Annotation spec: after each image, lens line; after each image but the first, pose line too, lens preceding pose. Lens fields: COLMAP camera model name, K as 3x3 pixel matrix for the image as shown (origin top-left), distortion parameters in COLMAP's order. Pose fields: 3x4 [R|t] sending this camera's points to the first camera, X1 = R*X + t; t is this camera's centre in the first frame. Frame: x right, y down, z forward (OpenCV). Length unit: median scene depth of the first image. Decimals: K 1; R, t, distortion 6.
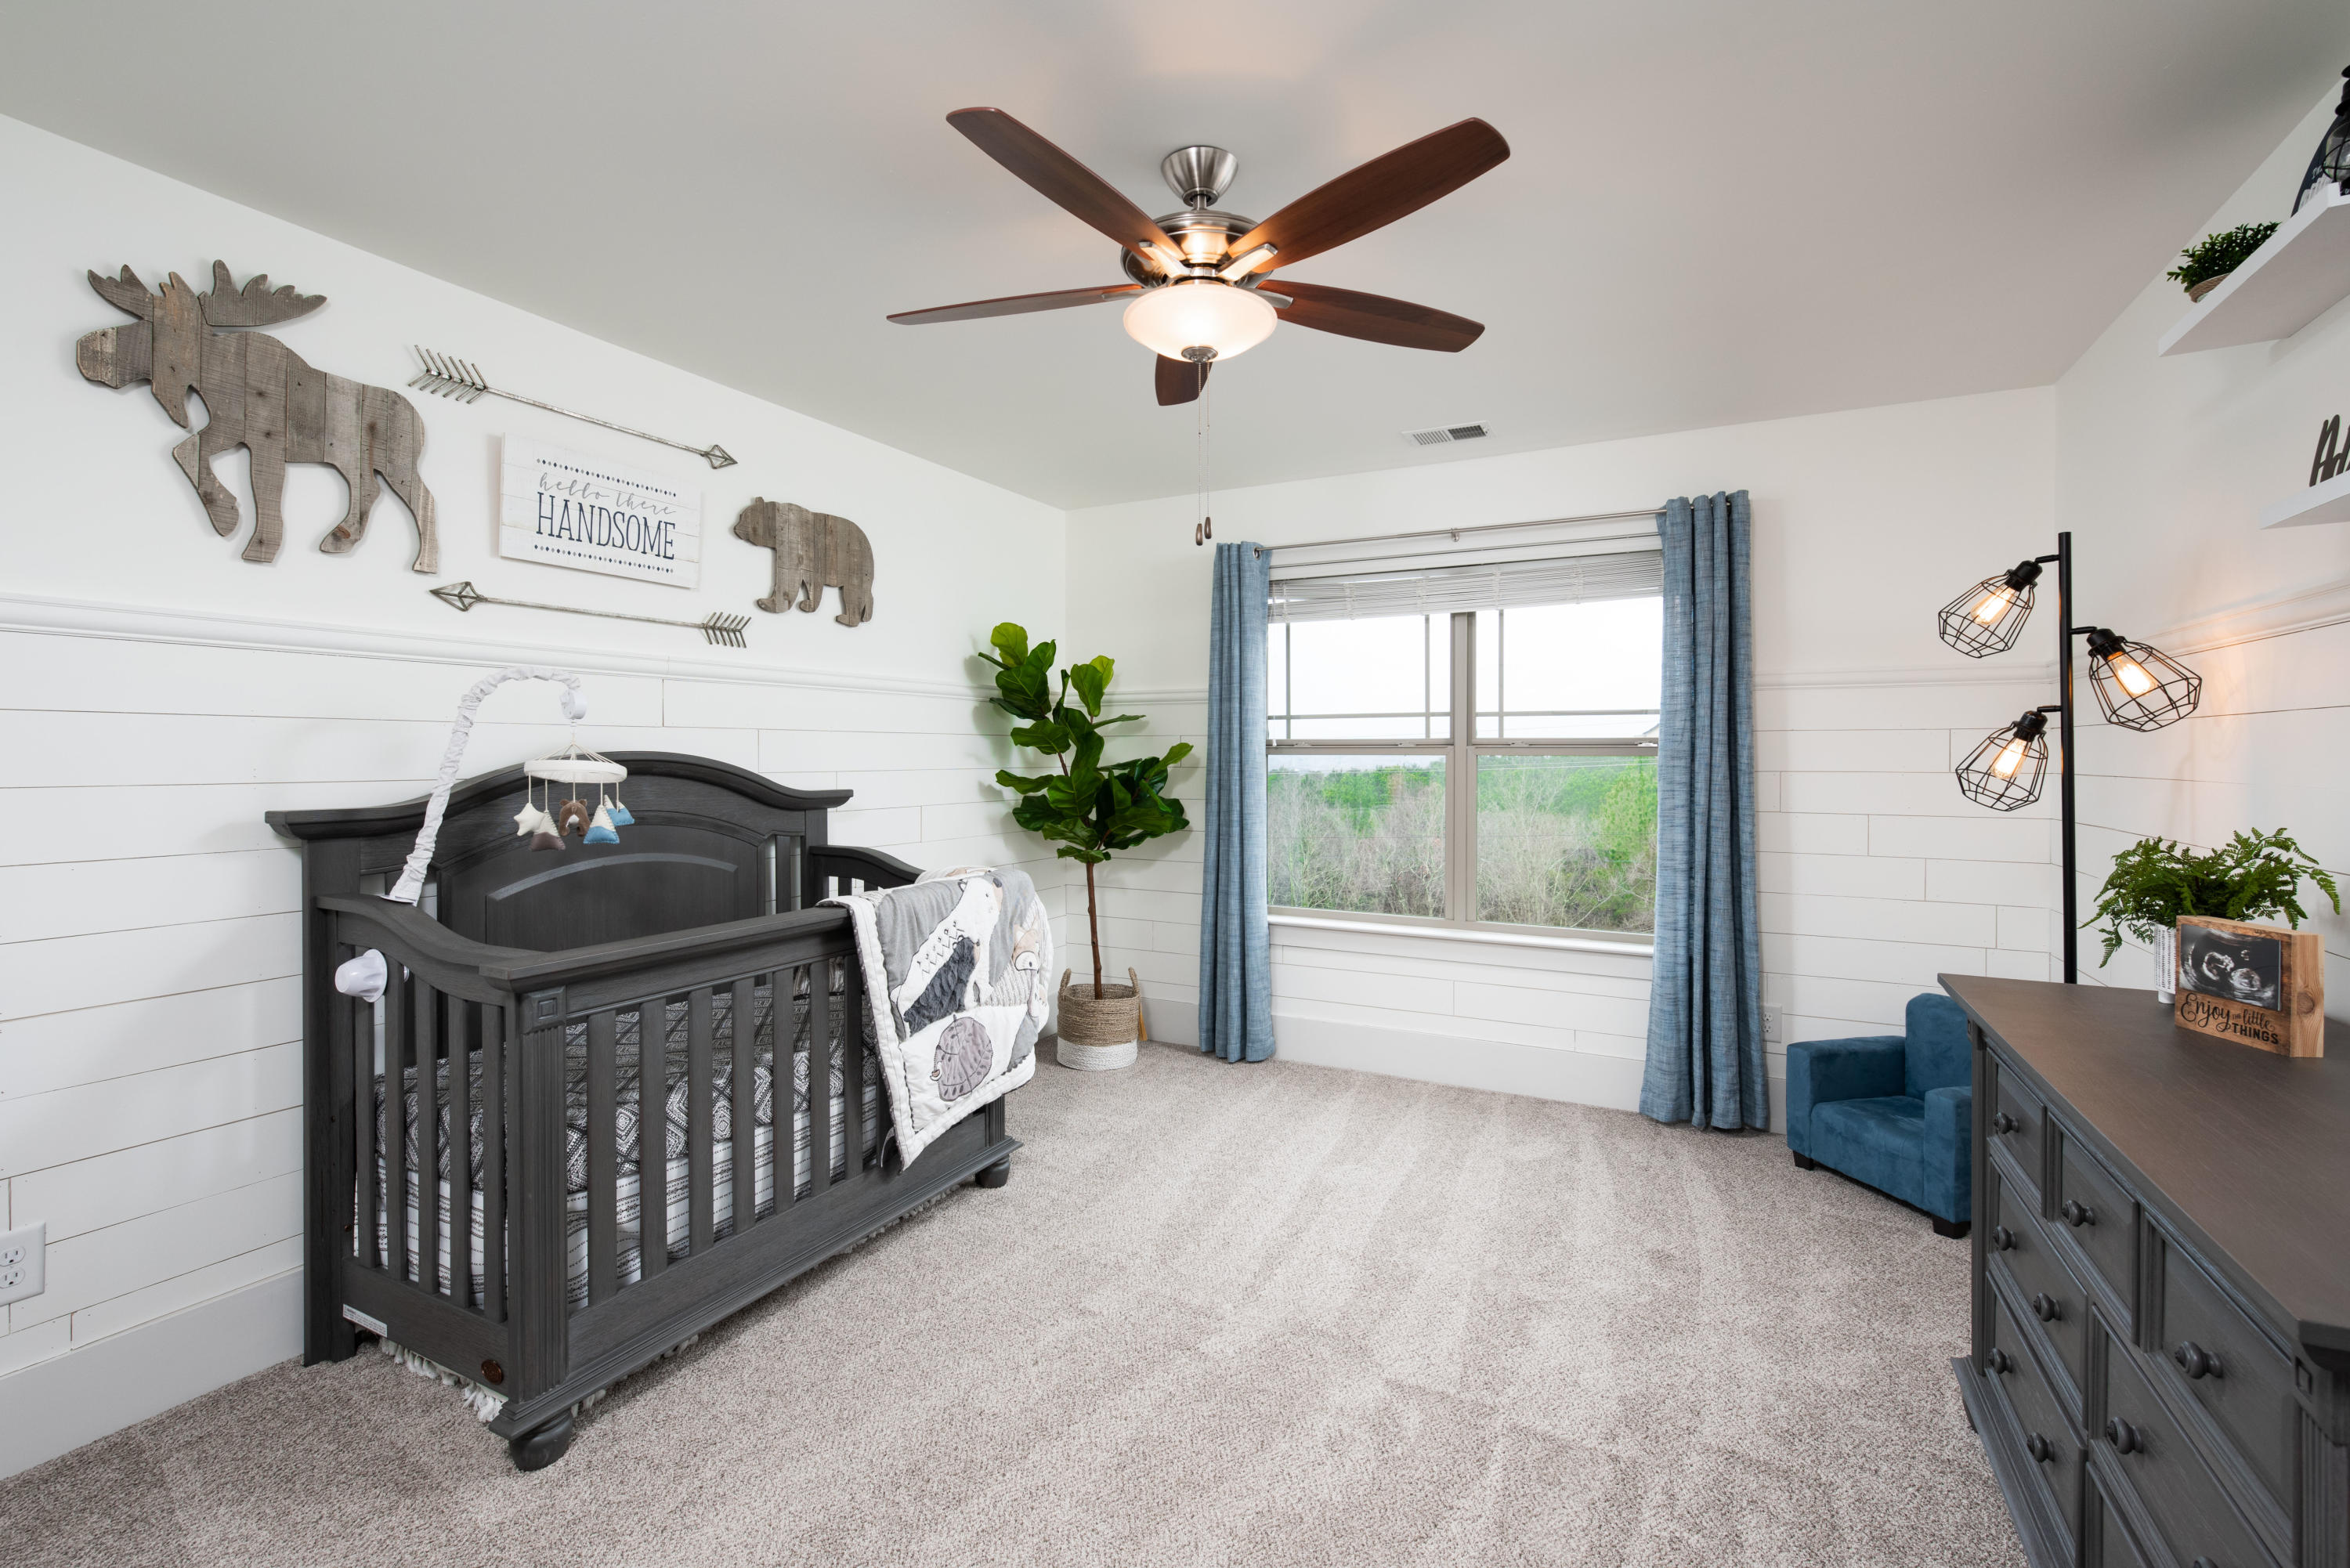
lens RADIAL K [[1047.3, 0, 1175.7], [0, 1047.3, 763.7], [0, 0, 1]] dist [0.001781, -0.000429]
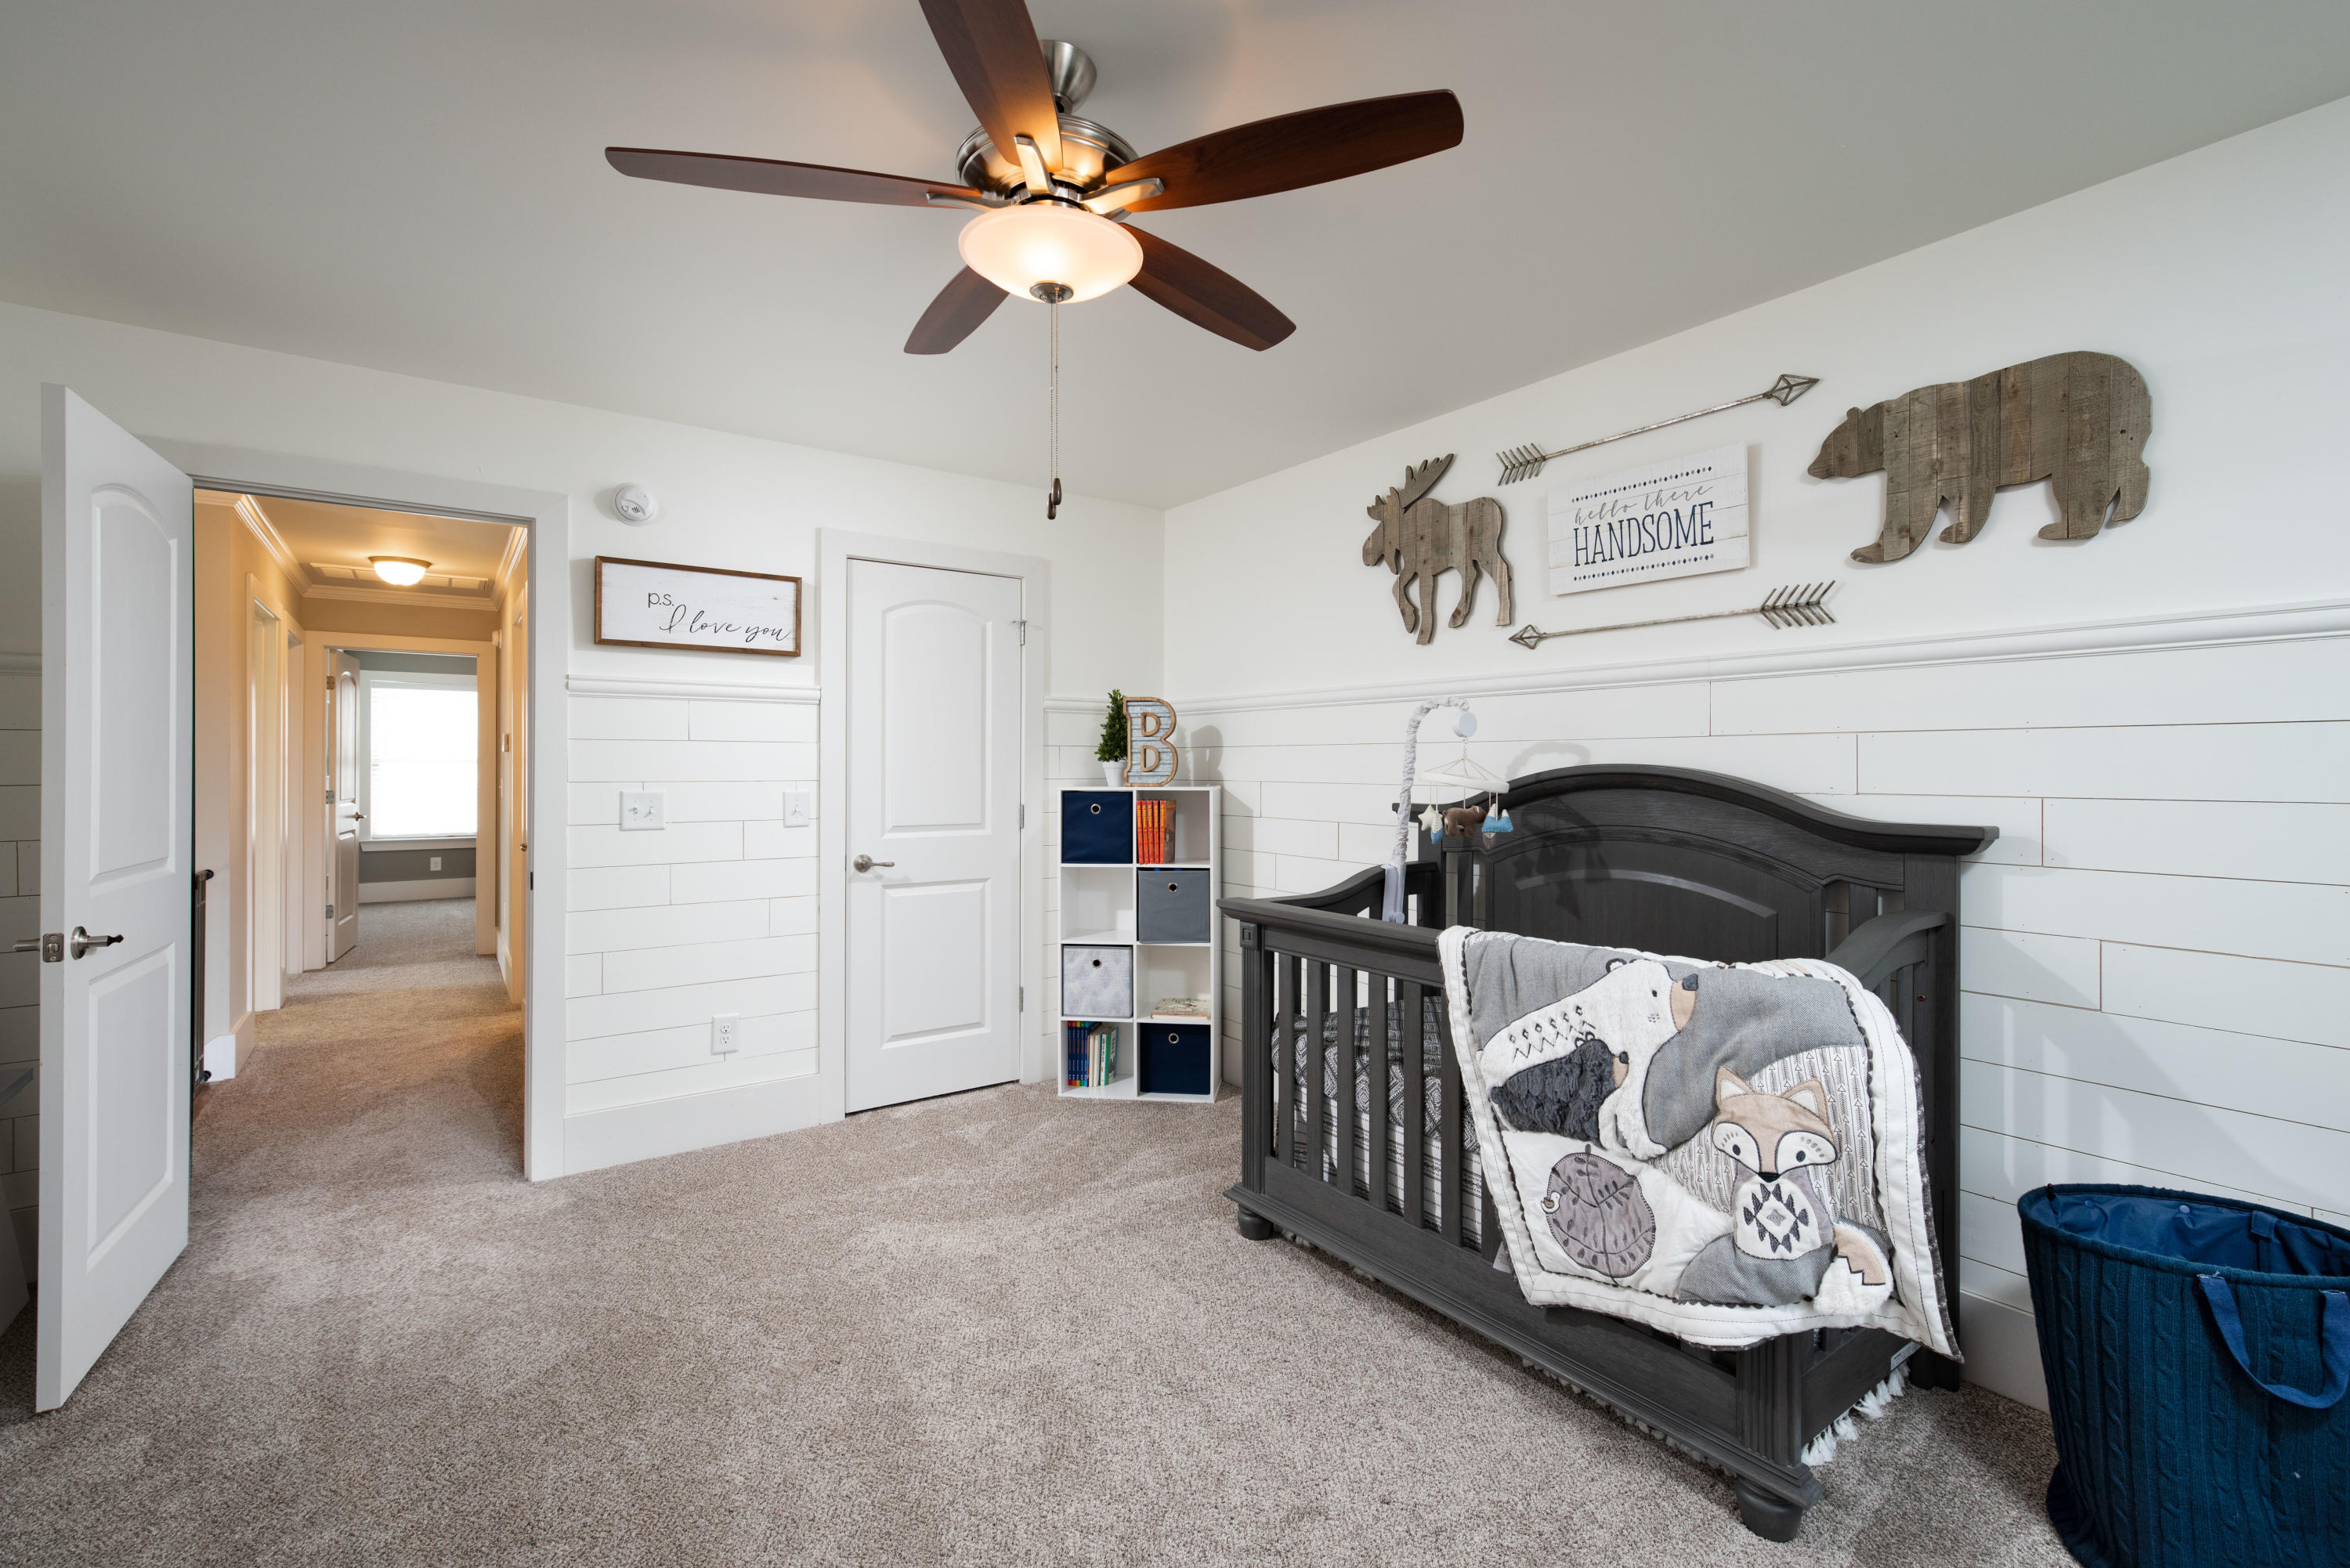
lens RADIAL K [[1047.3, 0, 1176.3], [0, 1047.3, 763.4], [0, 0, 1]] dist [0.001781, -0.000429]
pose [[-0.462674, -0.002631, -0.886524, 0.554195], [-0.009428, 0.999954, 0.001953, -0.011059], [0.886478, 0.009262, -0.462678, 1.131507]]
